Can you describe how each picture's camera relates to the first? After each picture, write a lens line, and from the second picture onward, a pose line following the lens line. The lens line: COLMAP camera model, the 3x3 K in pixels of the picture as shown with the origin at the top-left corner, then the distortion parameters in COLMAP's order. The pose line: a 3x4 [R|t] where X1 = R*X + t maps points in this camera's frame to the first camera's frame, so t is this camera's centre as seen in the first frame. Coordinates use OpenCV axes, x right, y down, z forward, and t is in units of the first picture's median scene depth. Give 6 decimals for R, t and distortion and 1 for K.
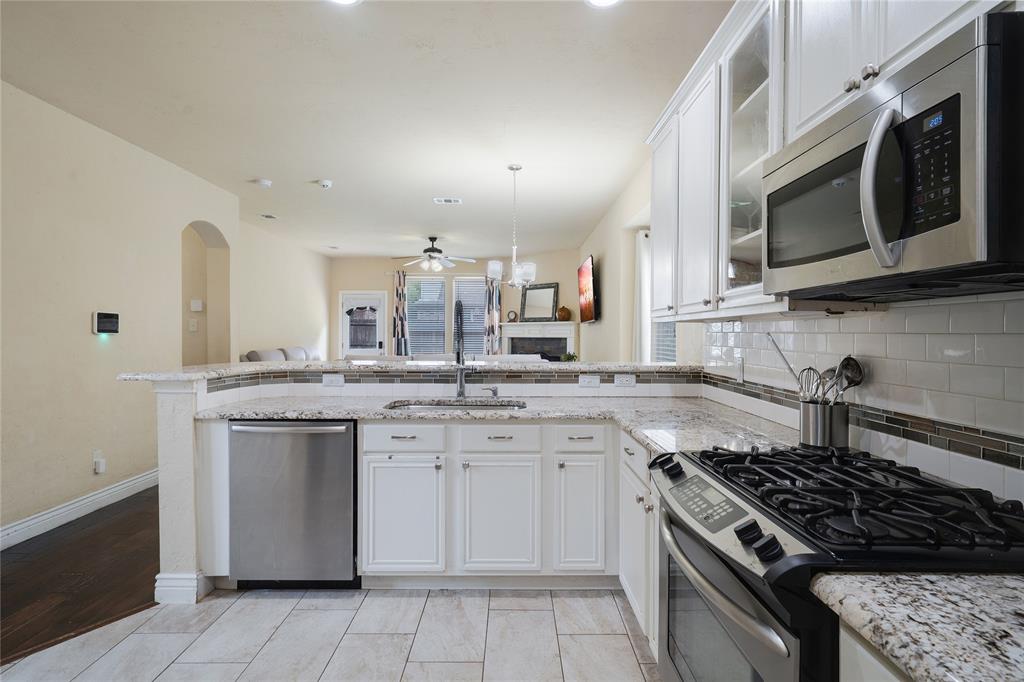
lens RADIAL K [[542.9, 0, 508.7], [0, 542.9, 339.1], [0, 0, 1]] dist [0.000041, 0.000167]
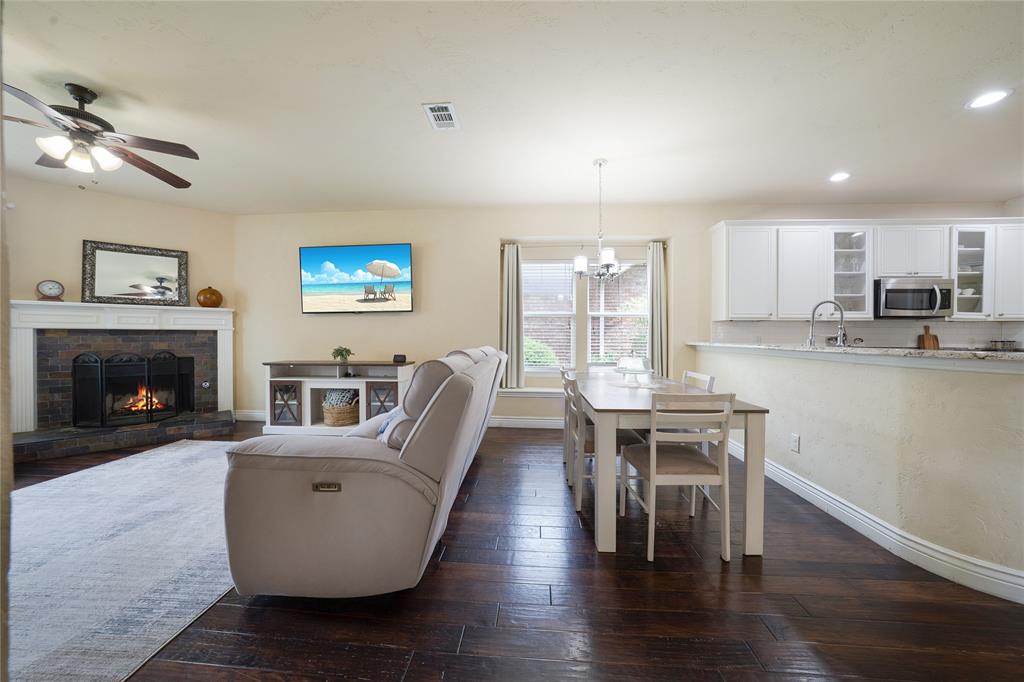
lens RADIAL K [[359.3, 0, 518.2], [0, 359.3, 338.2], [0, 0, 1]] dist [-0.019051, 0.002661]
pose [[0.069941, -0.008246, 0.997517, -0.308224], [0.005486, 0.999954, 0.007881, 0.005969], [-0.997536, 0.004921, 0.069983, 0.503161]]
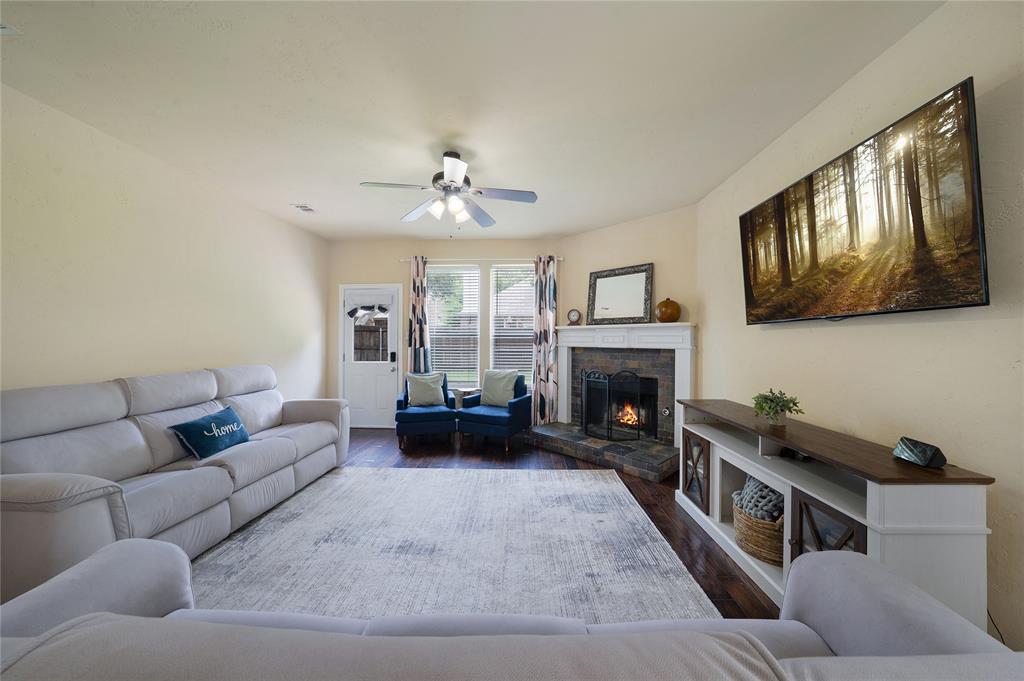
lens RADIAL K [[359.3, 0, 511.4], [0, 359.3, 336.9], [0, 0, 1]] dist [-0.019051, 0.002661]
pose [[0.998788, -0.001550, -0.049187, -0.051349], [0.000904, 0.999913, -0.013150, -0.010200], [0.049204, 0.013090, 0.998703, 0.527530]]
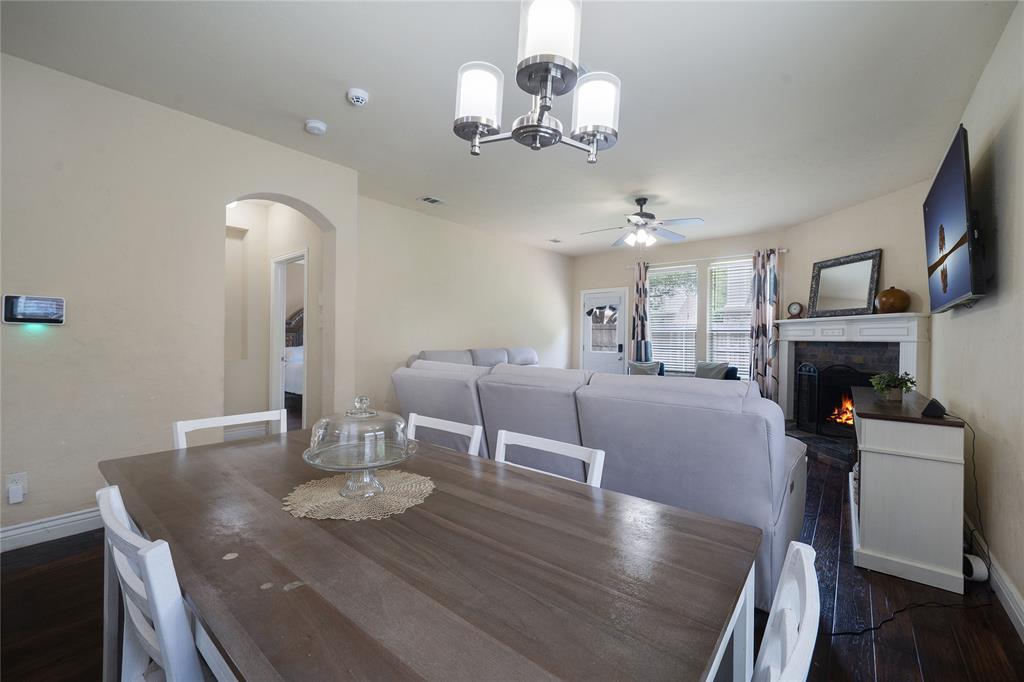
lens RADIAL K [[411.2, 0, 518.4], [0, 411.2, 338.7], [0, 0, 1]] dist [0.000777, -0.000042]
pose [[0.771588, 0.006604, -0.636088, 0.066133], [-0.013991, 0.999880, -0.006590, 0.002003], [0.635968, 0.013984, 0.771589, 0.377196]]
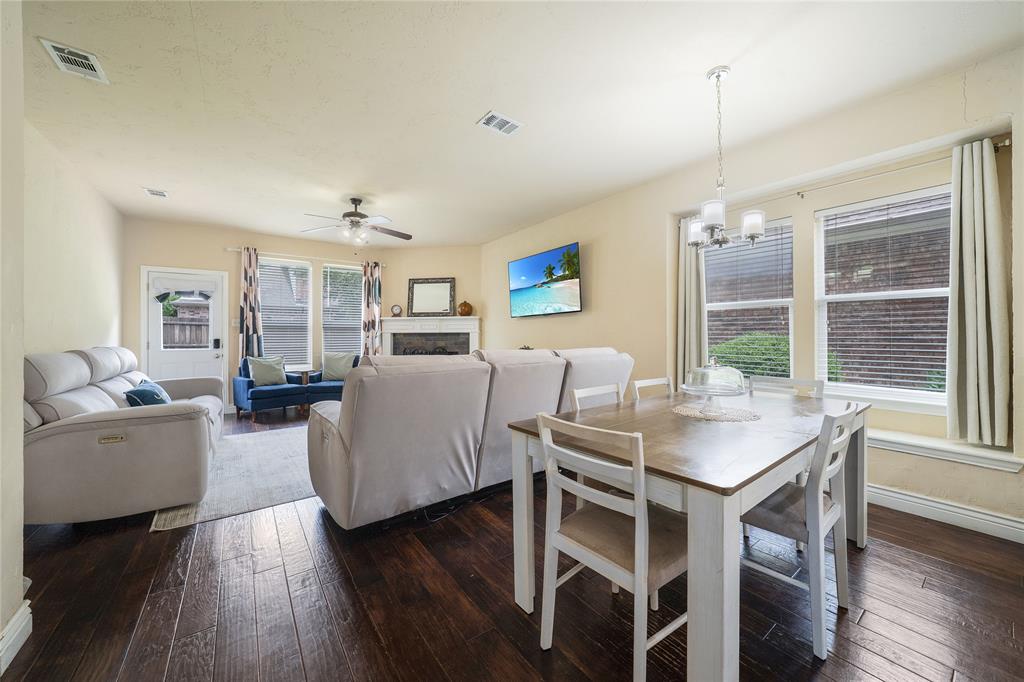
lens RADIAL K [[379.8, 0, 513.5], [0, 379.8, 337.0], [0, 0, 1]] dist [-0.015705, 0.000154]
pose [[0.807485, -0.006846, 0.589848, -0.215568], [0.010556, 0.999940, -0.002845, 0.007625], [-0.589794, 0.008524, 0.807509, 0.347243]]
